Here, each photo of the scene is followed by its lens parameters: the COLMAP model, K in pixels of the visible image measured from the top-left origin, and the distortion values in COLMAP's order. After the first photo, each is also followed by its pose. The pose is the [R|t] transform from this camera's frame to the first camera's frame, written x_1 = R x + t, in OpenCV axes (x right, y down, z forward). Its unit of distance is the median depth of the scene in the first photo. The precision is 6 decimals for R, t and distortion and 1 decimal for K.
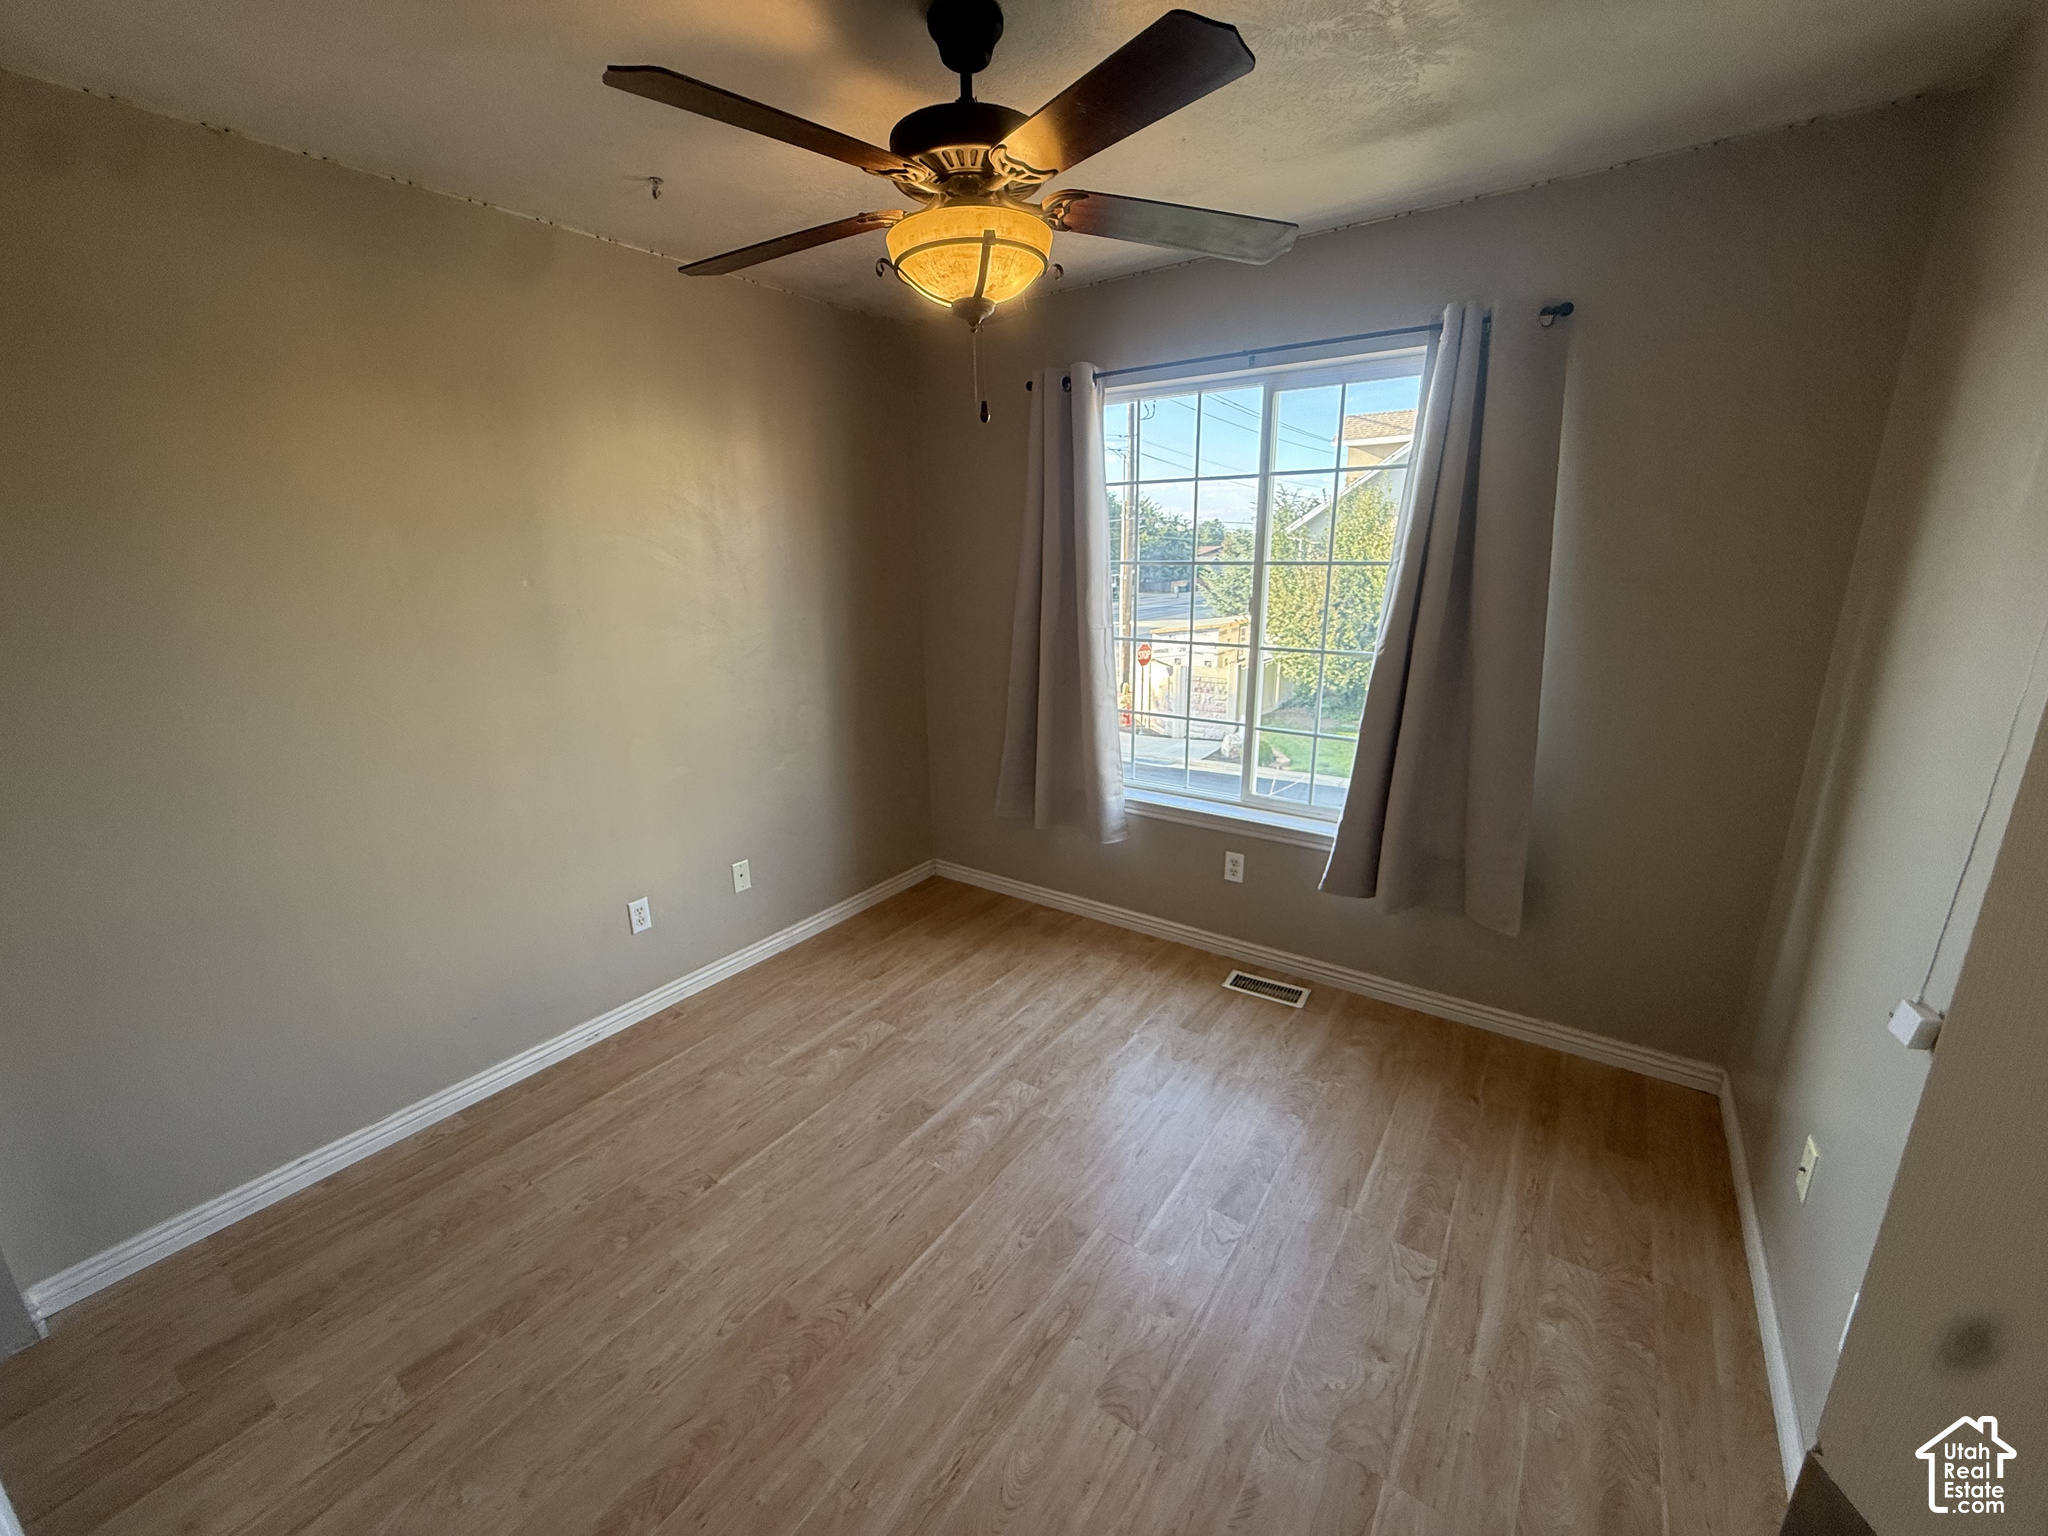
lens RADIAL K [[815.7, 0, 1024.6], [0, 815.7, 767.9], [0, 0, 1]] dist [0.001732, -0.000204]
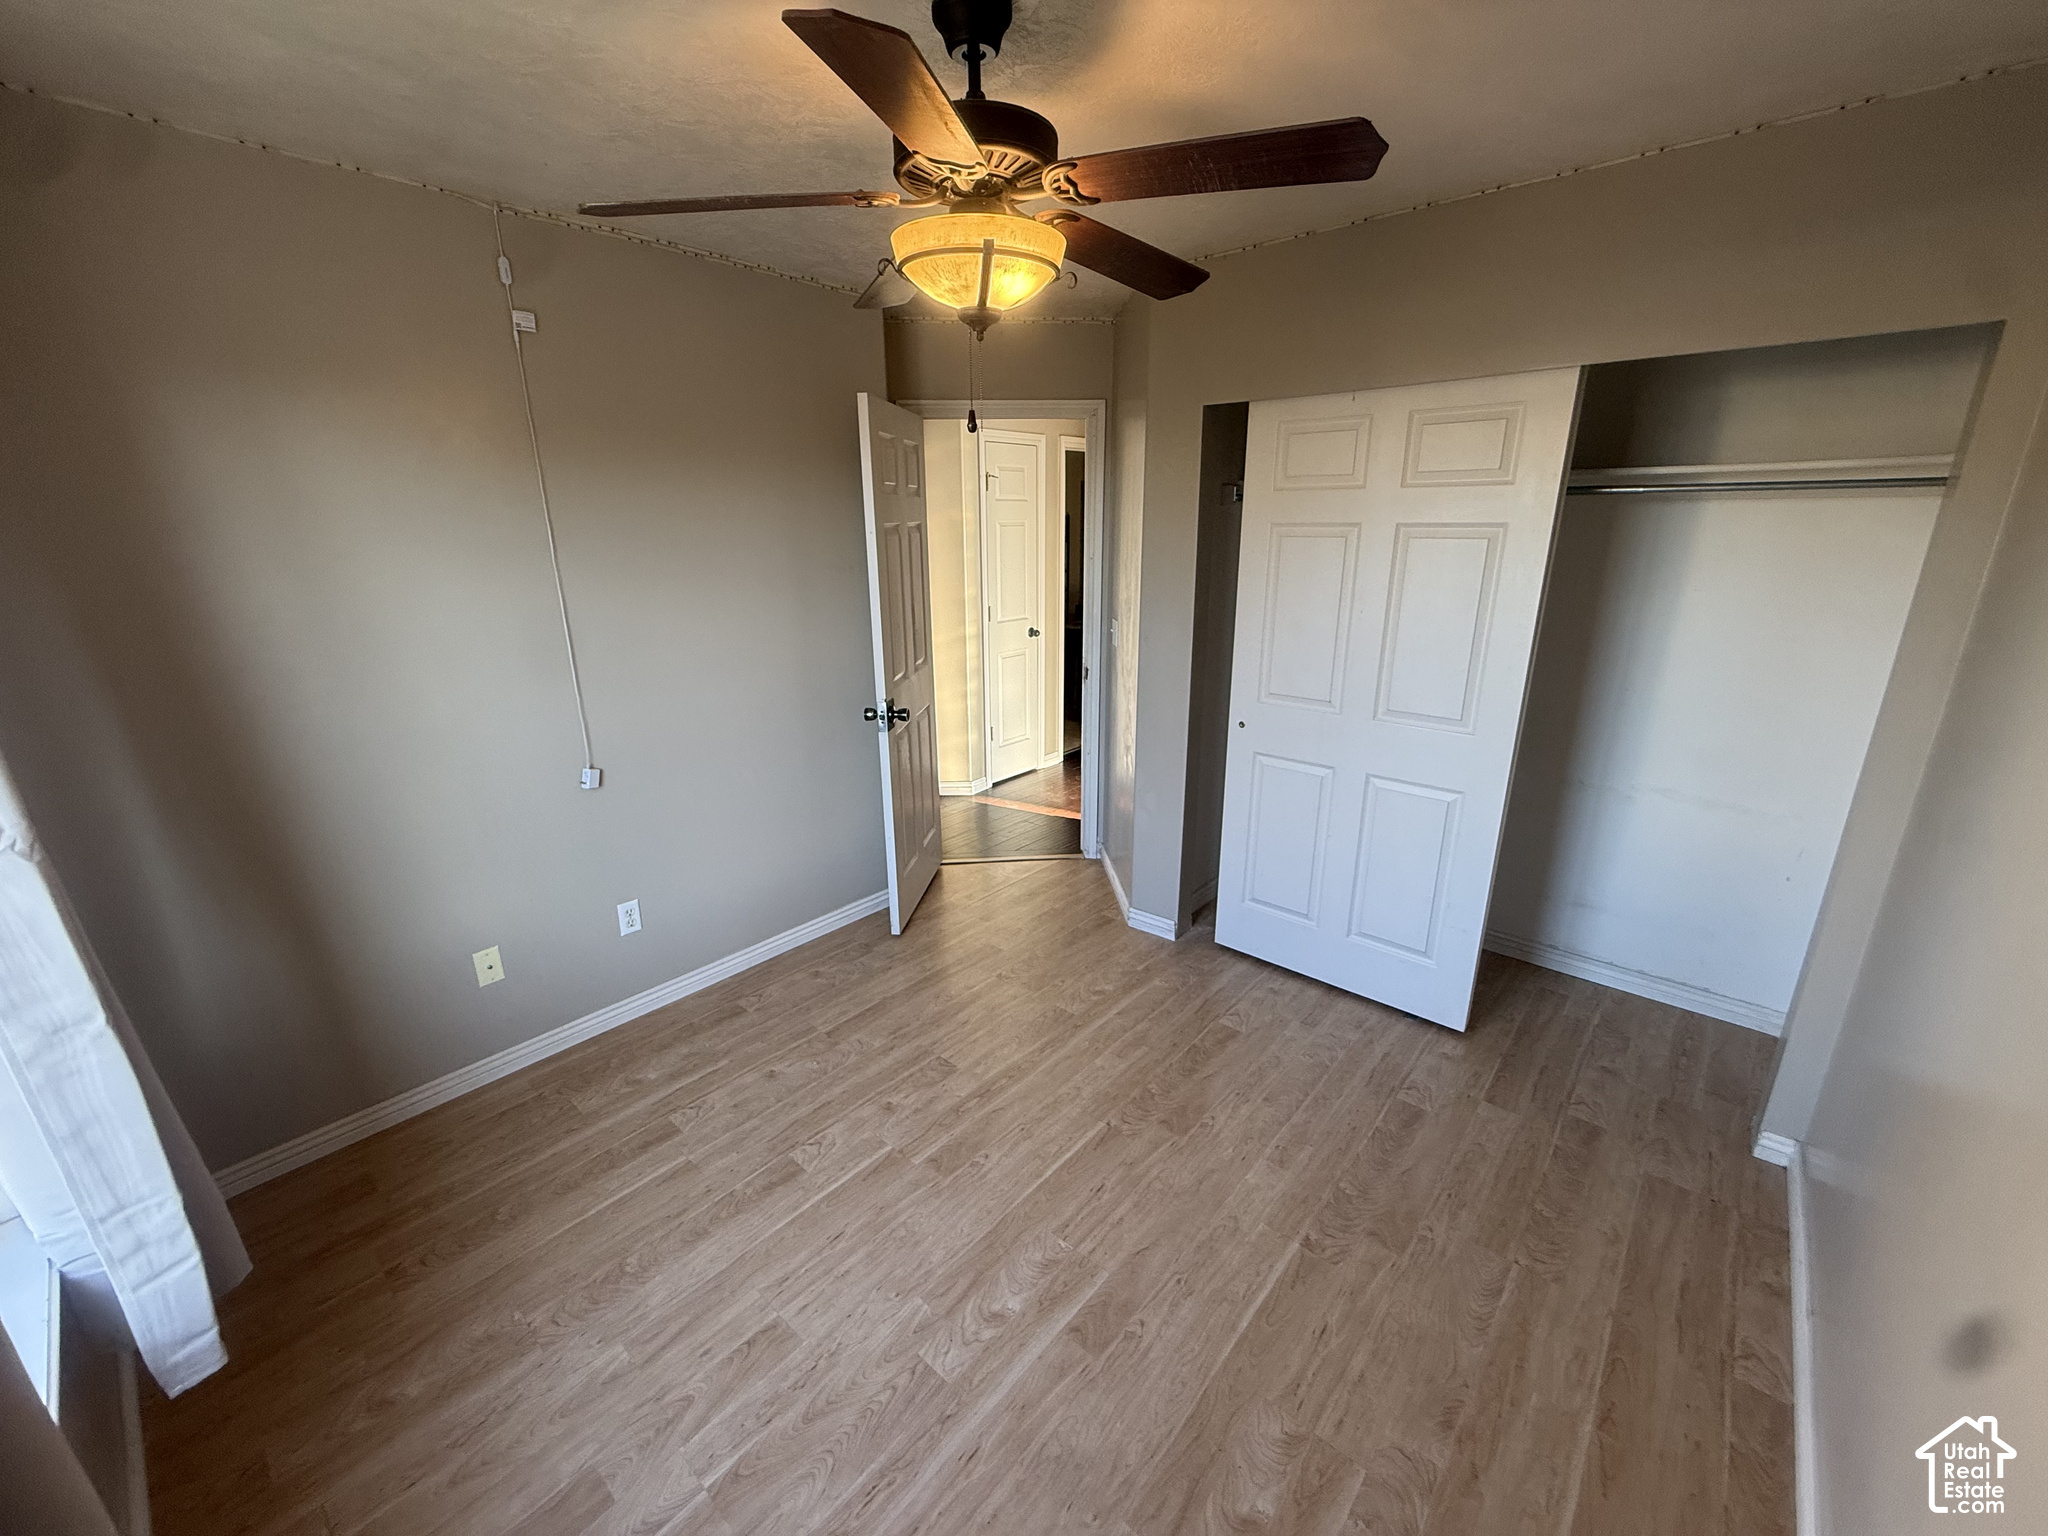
lens RADIAL K [[815.7, 0, 1024.0], [0, 815.7, 773.9], [0, 0, 1]] dist [0.001732, -0.000204]
pose [[-0.993759, -0.008711, 0.111204, -0.162361], [0.053142, 0.839563, 0.540657, -0.443584], [-0.098072, 0.543193, -0.833860, 1.483219]]
